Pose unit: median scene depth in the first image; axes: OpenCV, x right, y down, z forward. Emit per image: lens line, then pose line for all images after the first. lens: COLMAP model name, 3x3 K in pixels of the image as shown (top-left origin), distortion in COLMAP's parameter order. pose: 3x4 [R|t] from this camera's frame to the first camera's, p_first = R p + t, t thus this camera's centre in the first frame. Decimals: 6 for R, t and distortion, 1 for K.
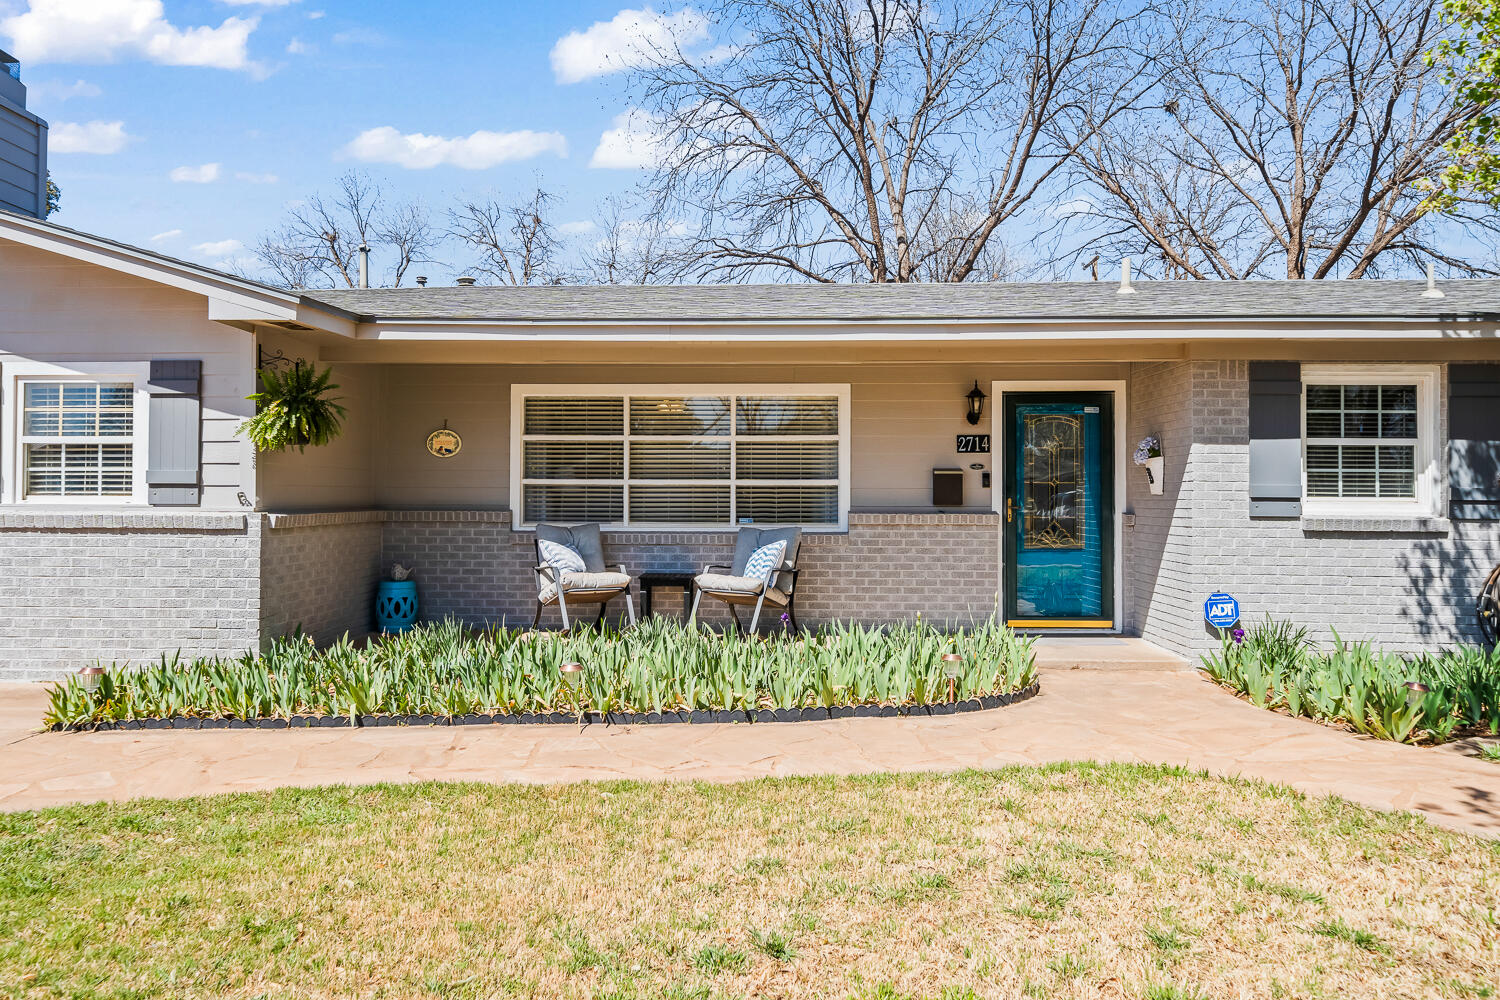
lens RADIAL K [[960.6, 0, 733.1], [0, 960.6, 484.2], [0, 0, 1]] dist [0.000863, 0.002026]
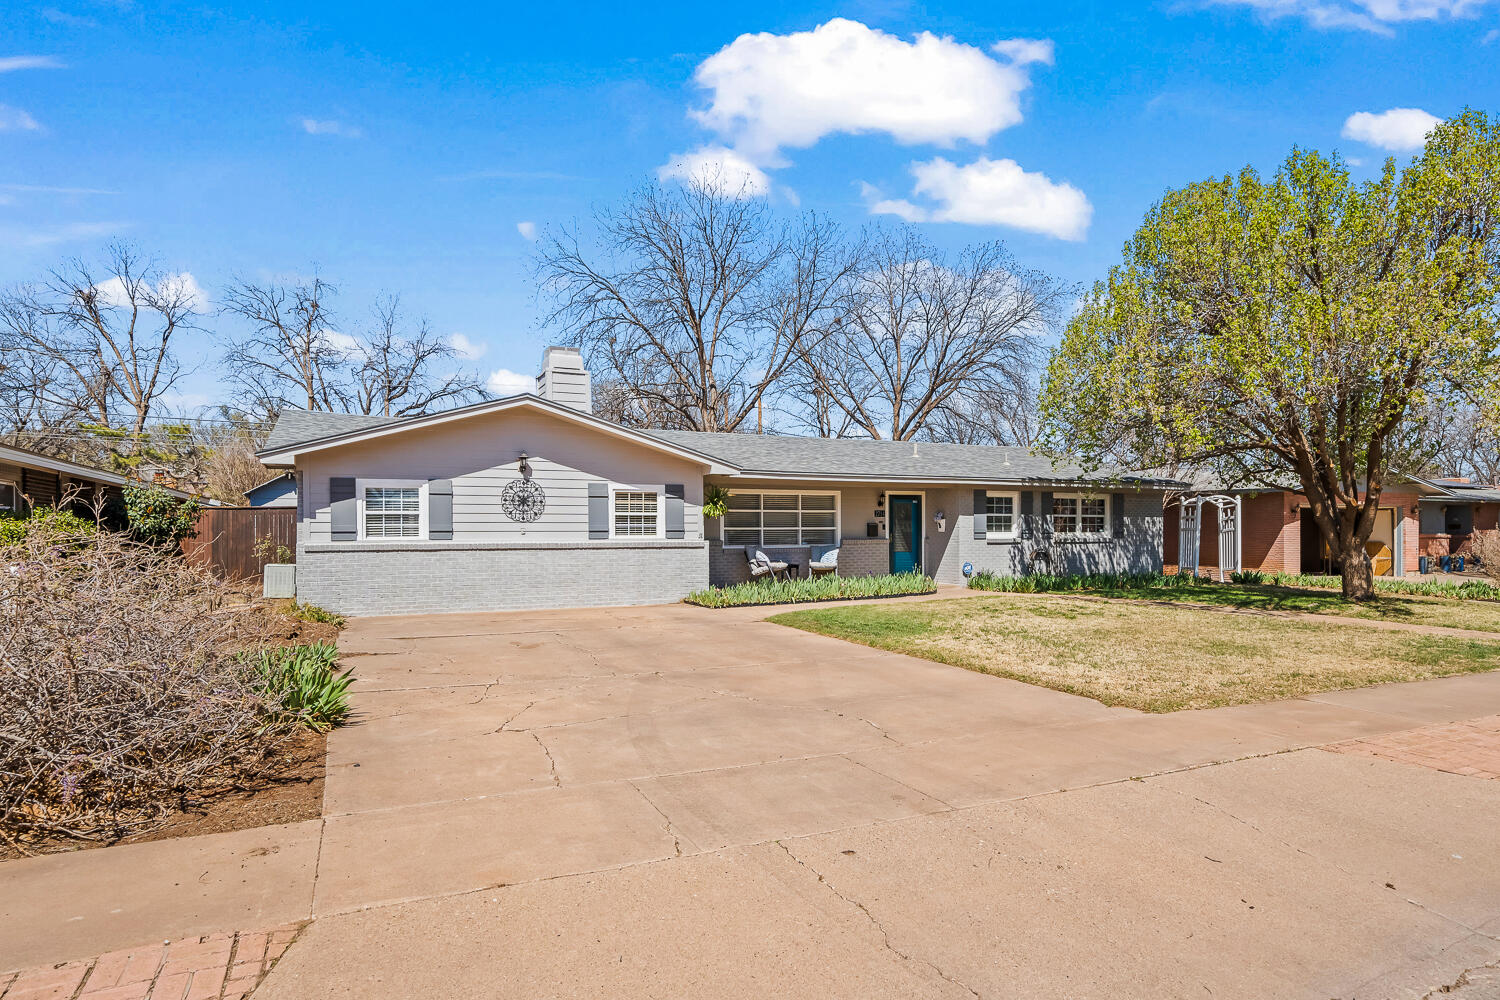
lens RADIAL K [[794.8, 0, 756.5], [0, 794.8, 537.7], [0, 0, 1]] dist [-0.002065, -0.000093]
pose [[0.893867, -0.010765, 0.448203, -1.174939], [0.003603, 0.999852, 0.016828, -0.014335], [-0.448318, -0.013427, 0.893773, -0.939653]]
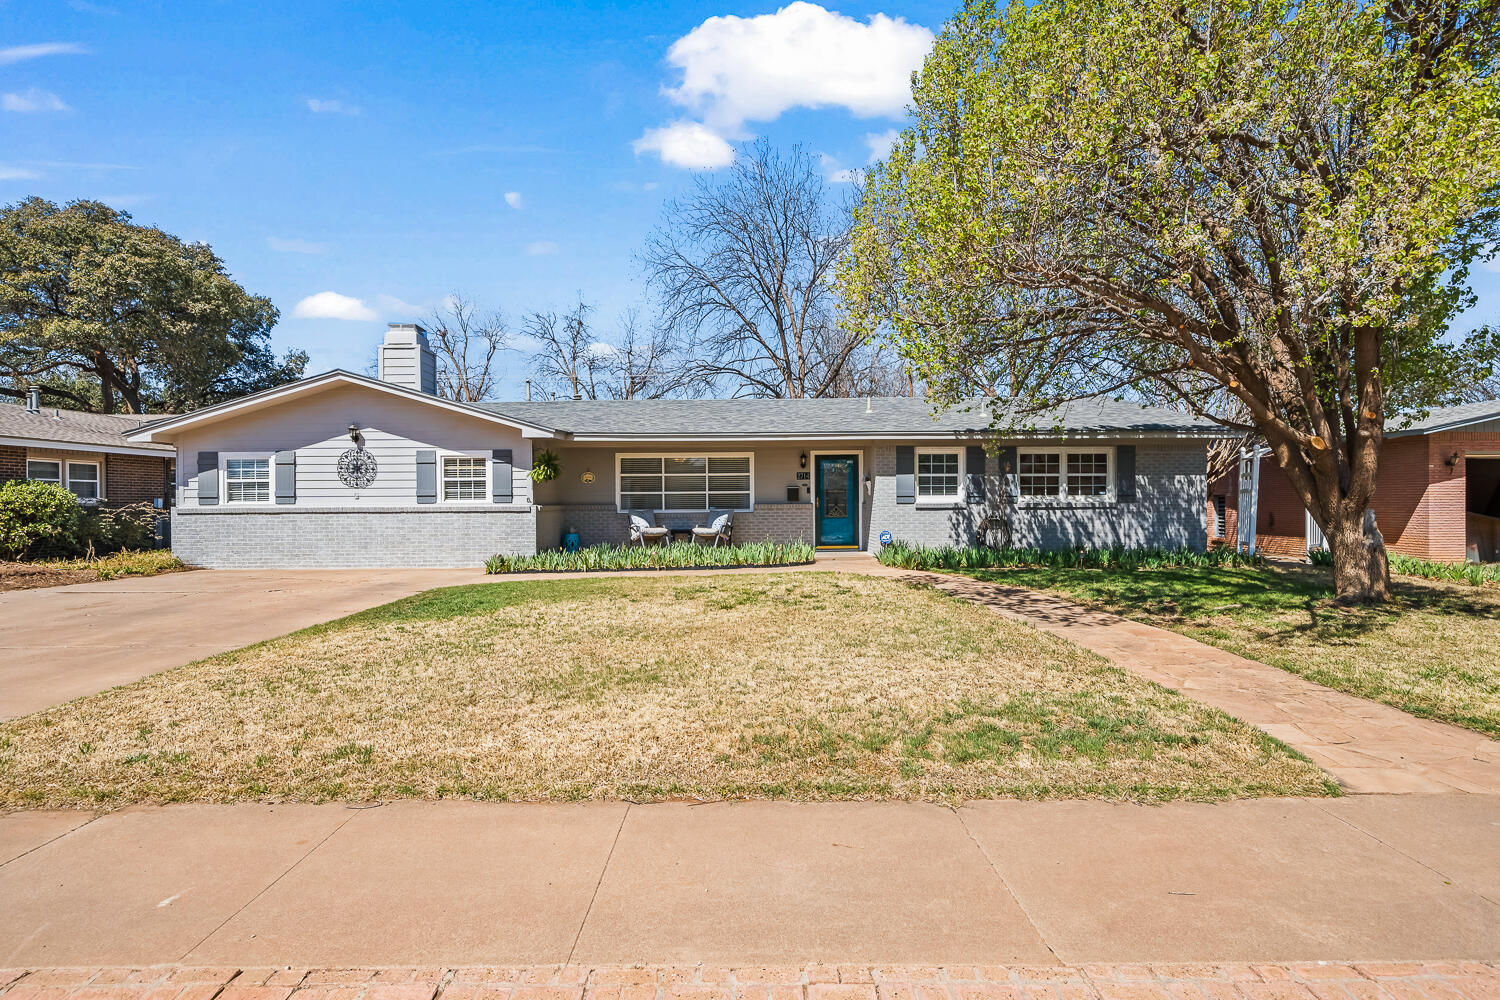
lens RADIAL K [[686.4, 0, 750.0], [0, 686.4, 500.0], [0, 0, 1]] dist [-0.000077, -0.000134]
pose [[0.998305, -0.011060, 0.057139, 0.009940], [0.010516, 0.999897, 0.009816, 0.001833], [-0.057242, -0.009198, 0.998318, -0.847808]]
